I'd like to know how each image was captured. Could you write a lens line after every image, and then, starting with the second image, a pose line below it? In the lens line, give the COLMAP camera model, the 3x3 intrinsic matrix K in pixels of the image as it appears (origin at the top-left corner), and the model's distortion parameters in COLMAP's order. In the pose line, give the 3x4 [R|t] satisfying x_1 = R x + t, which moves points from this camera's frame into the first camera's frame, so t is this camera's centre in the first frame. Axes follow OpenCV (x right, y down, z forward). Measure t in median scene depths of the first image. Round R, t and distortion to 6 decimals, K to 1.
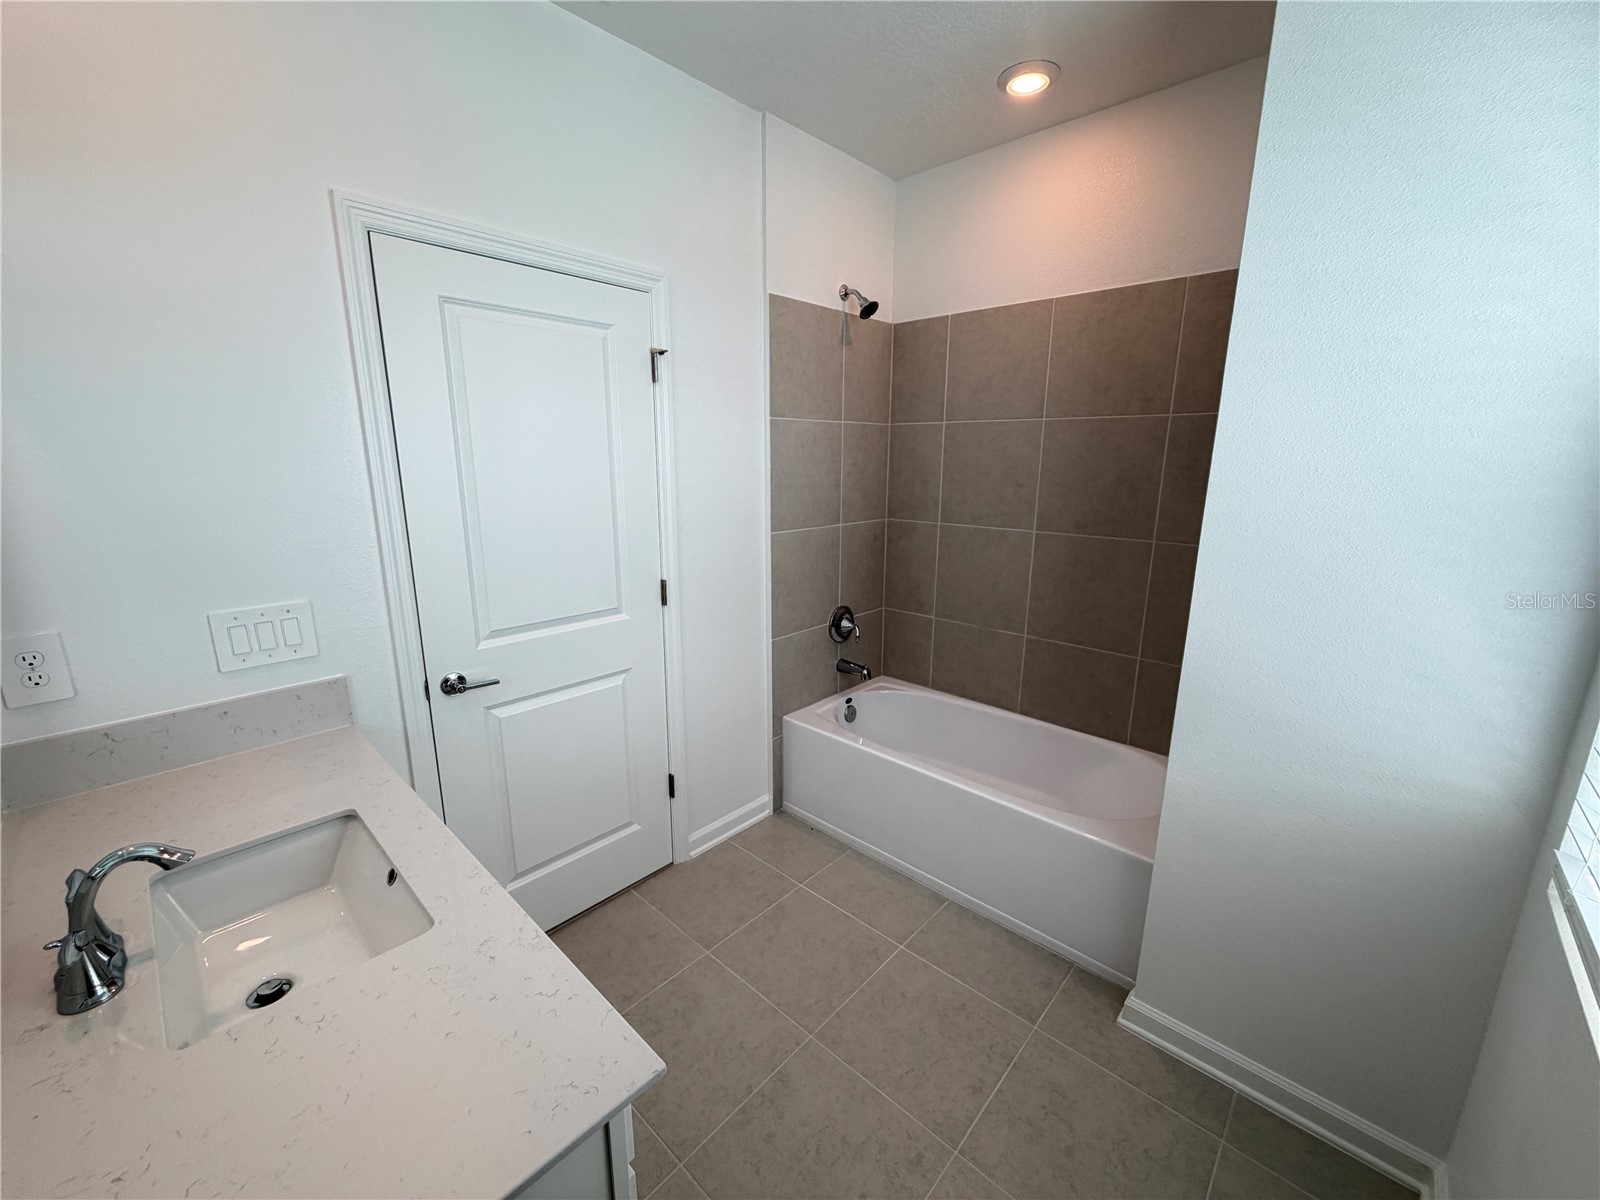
lens RADIAL K [[638.7, 0, 797.3], [0, 638.7, 603.0], [0, 0, 1]] dist [0.002388, -0.001041]
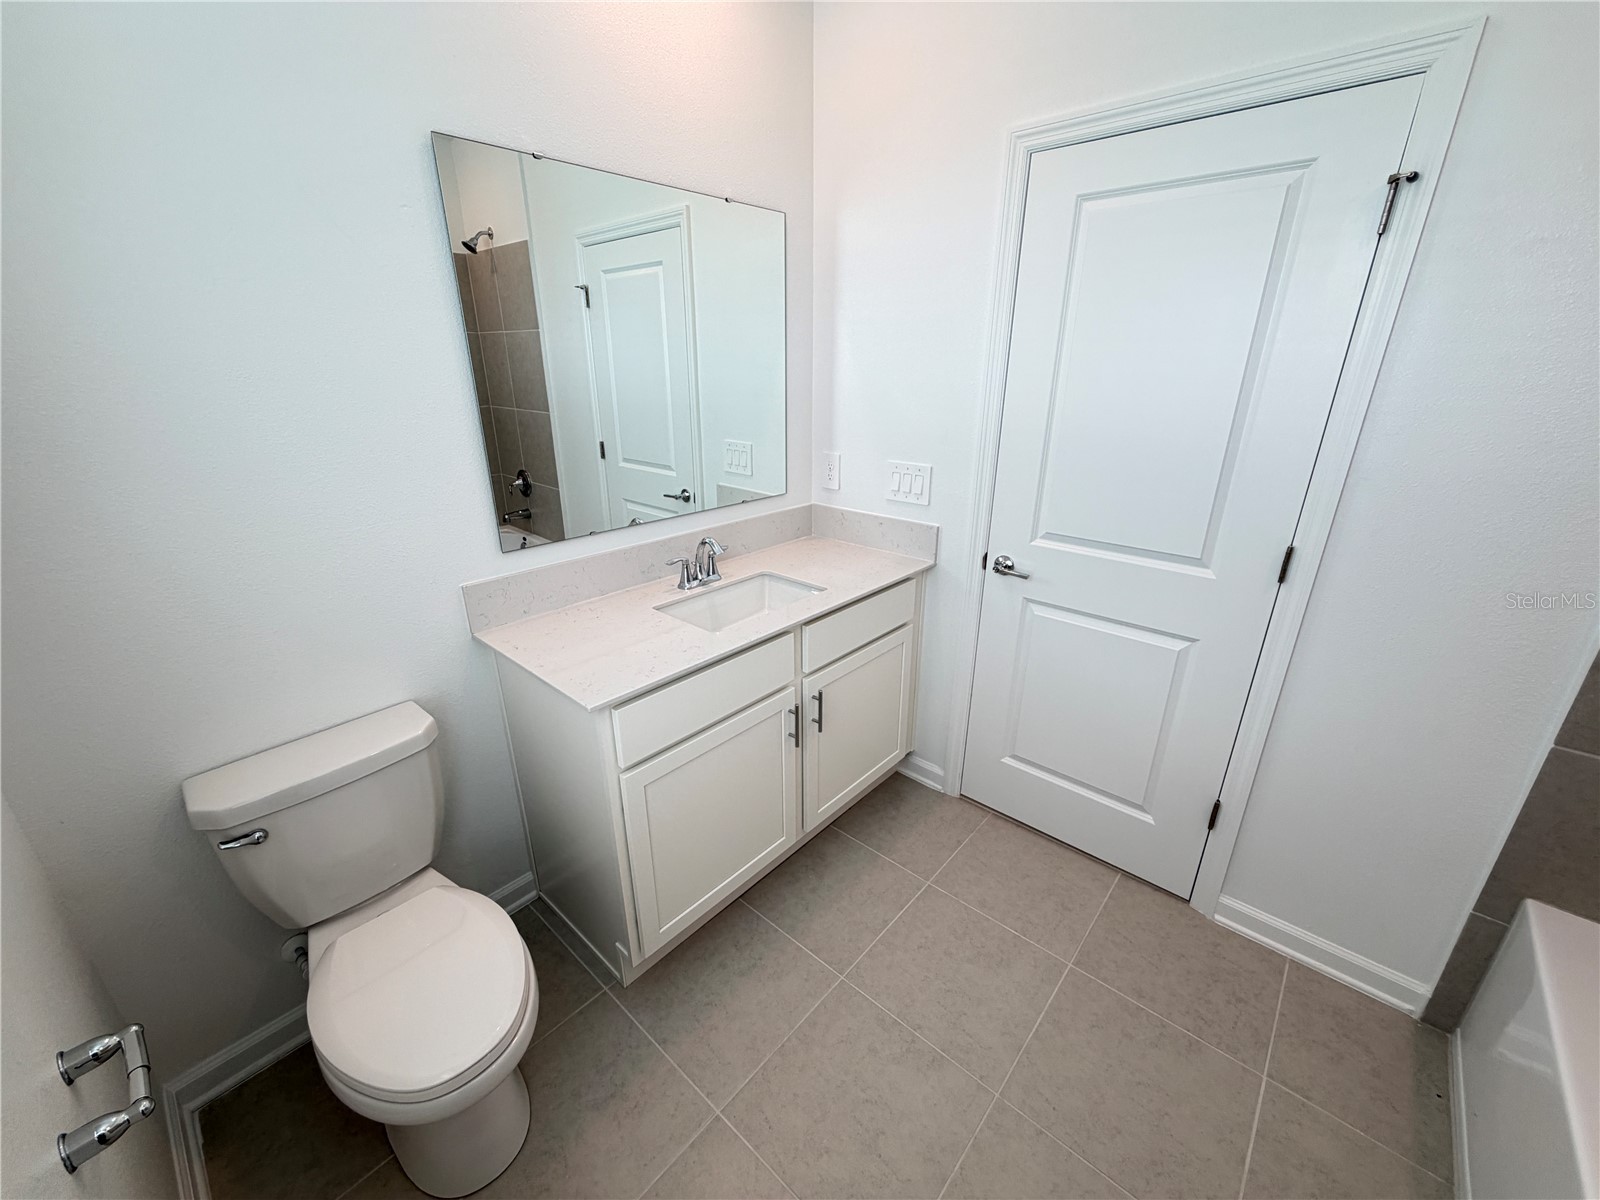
lens RADIAL K [[638.7, 0, 790.5], [0, 638.7, 599.5], [0, 0, 1]] dist [0.002388, -0.001041]
pose [[0.014612, 0.352880, -0.935554, 0.529126], [-0.219856, 0.913890, 0.341275, -0.119245], [0.975423, 0.200701, 0.090936, 0.506428]]
